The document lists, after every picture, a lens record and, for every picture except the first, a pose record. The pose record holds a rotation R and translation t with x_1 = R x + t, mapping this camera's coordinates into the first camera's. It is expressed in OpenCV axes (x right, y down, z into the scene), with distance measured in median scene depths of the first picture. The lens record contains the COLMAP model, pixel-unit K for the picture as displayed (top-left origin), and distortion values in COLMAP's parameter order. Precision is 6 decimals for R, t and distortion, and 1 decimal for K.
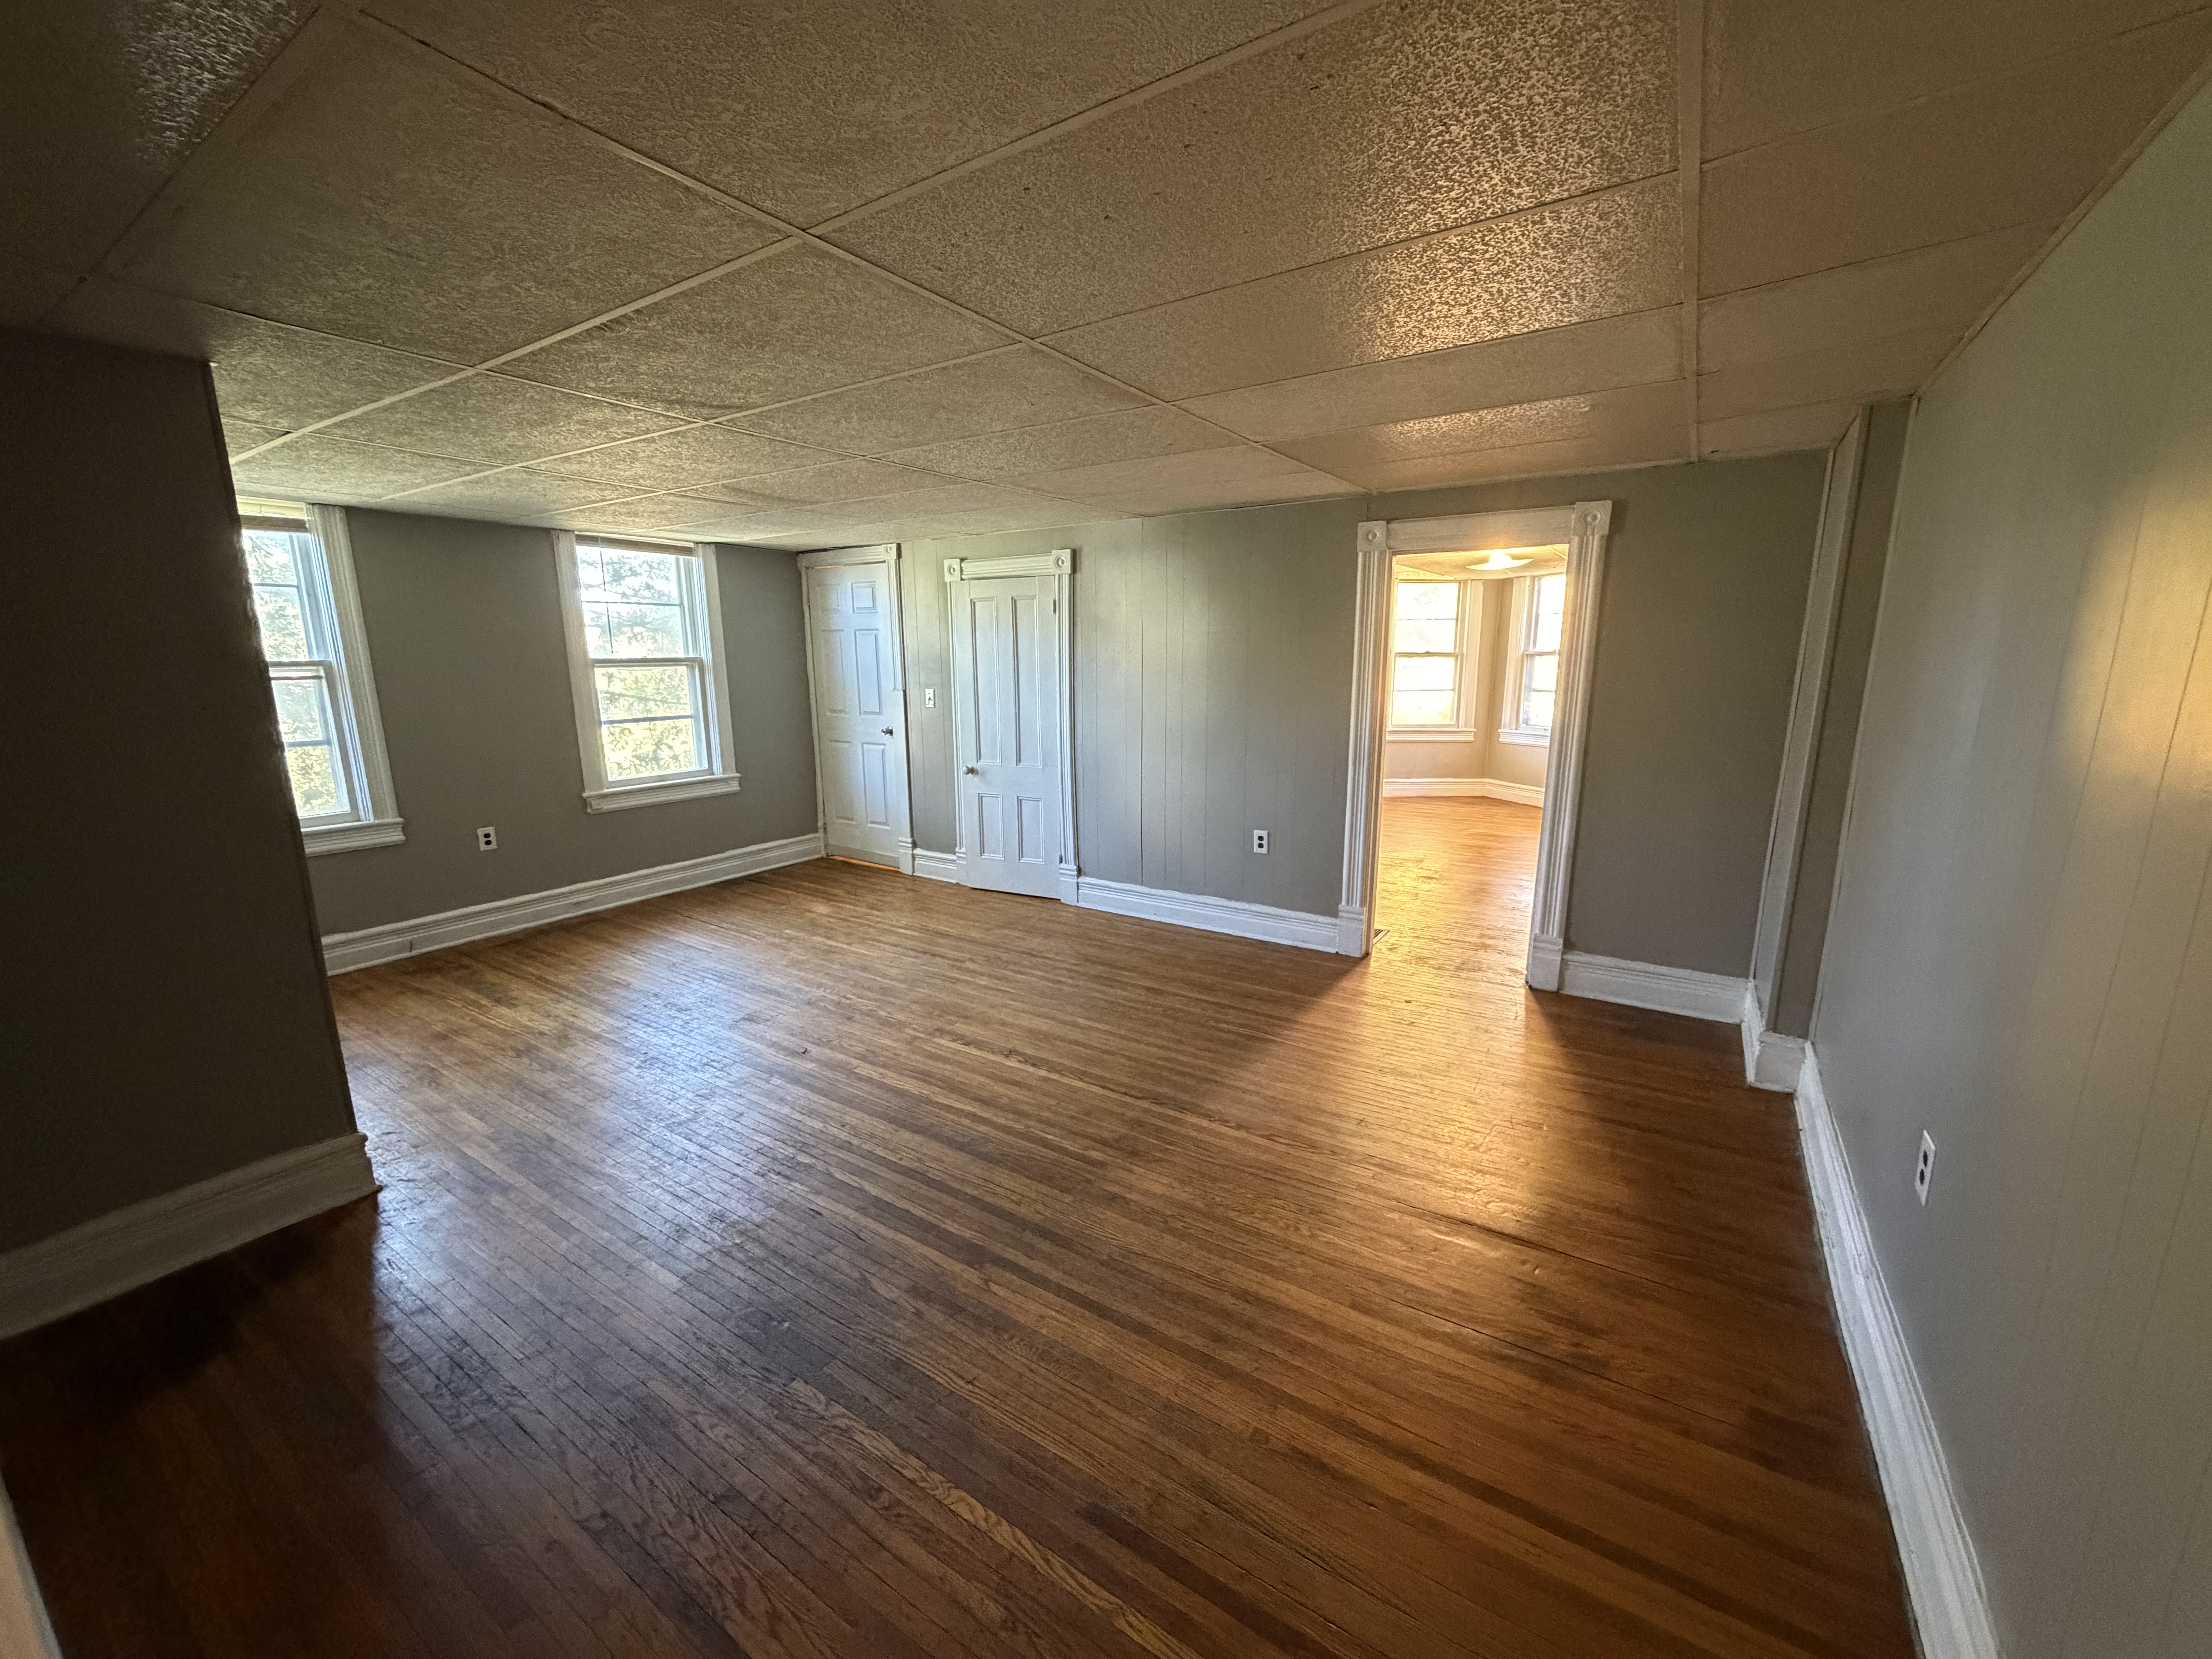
lens RADIAL K [[879.0, 0, 1101.4], [0, 879.0, 829.9], [0, 0, 1]] dist [0.000738, 0.000414]
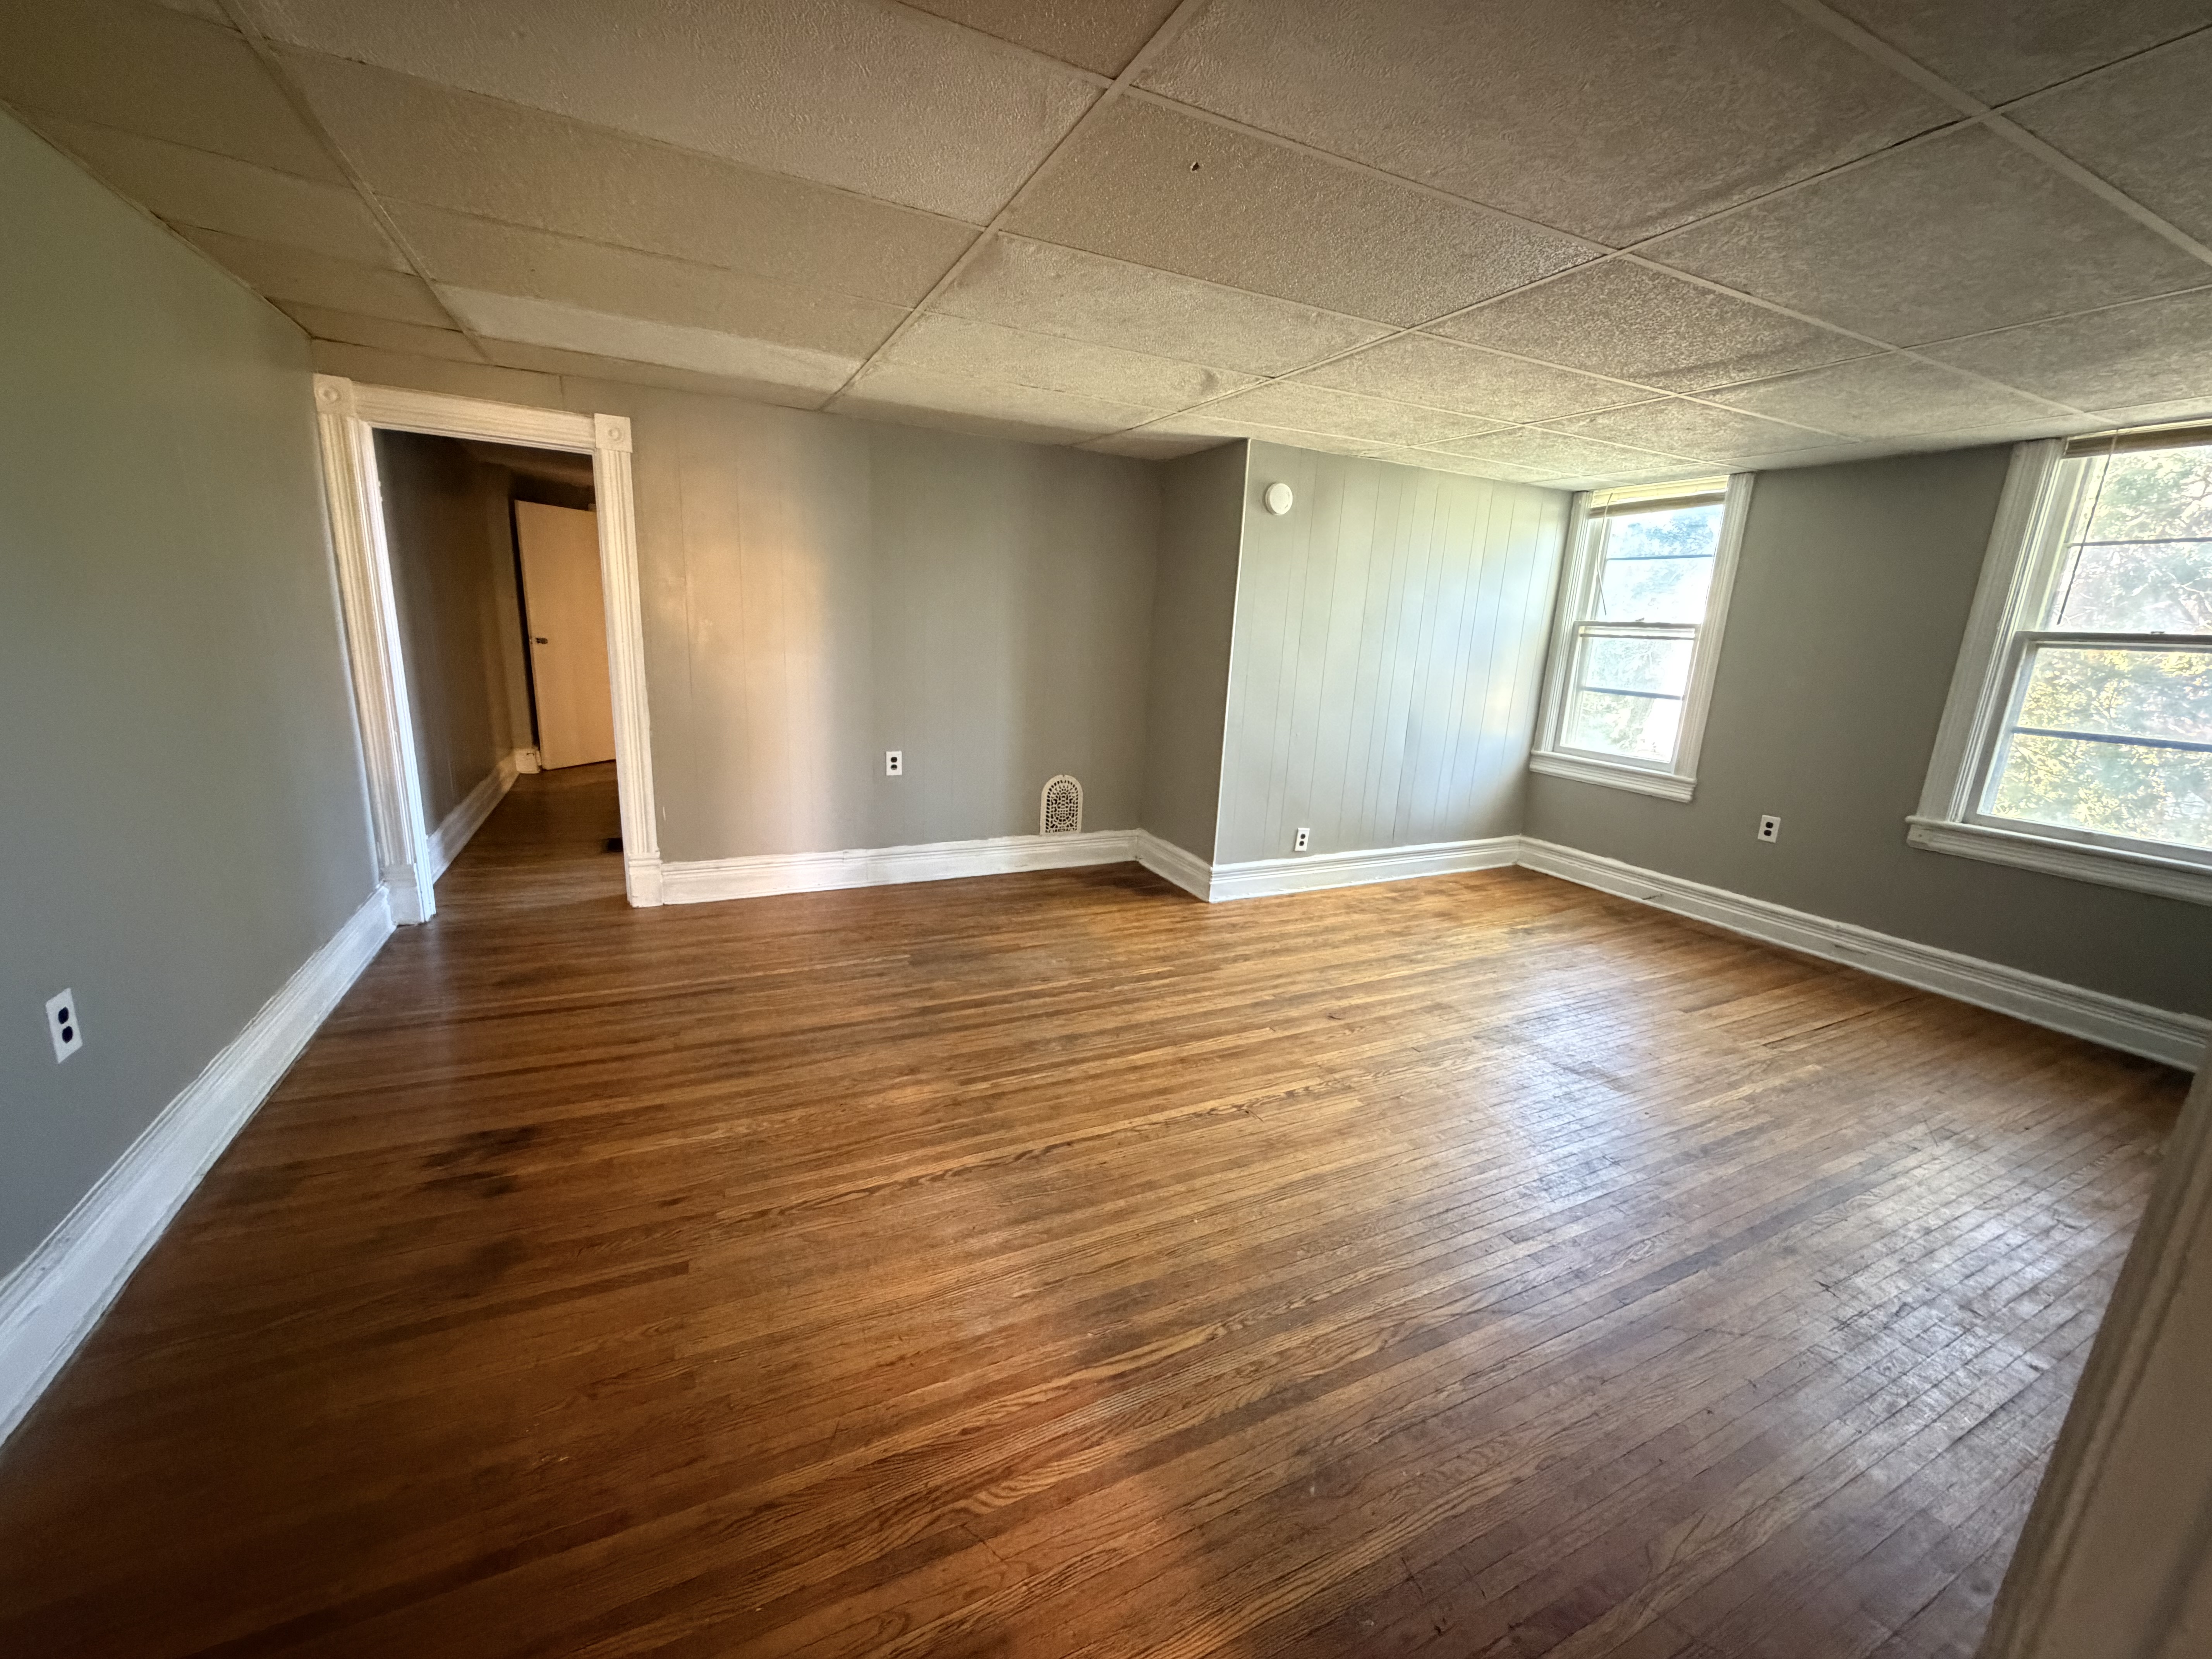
lens RADIAL K [[879.0, 0, 1094.5], [0, 879.0, 832.9], [0, 0, 1]] dist [0.000738, 0.000414]
pose [[-0.515015, 0.186445, -0.836659, 0.486151], [-0.209297, 0.919164, 0.333666, -0.170598], [0.831237, 0.346953, -0.434360, 0.999404]]
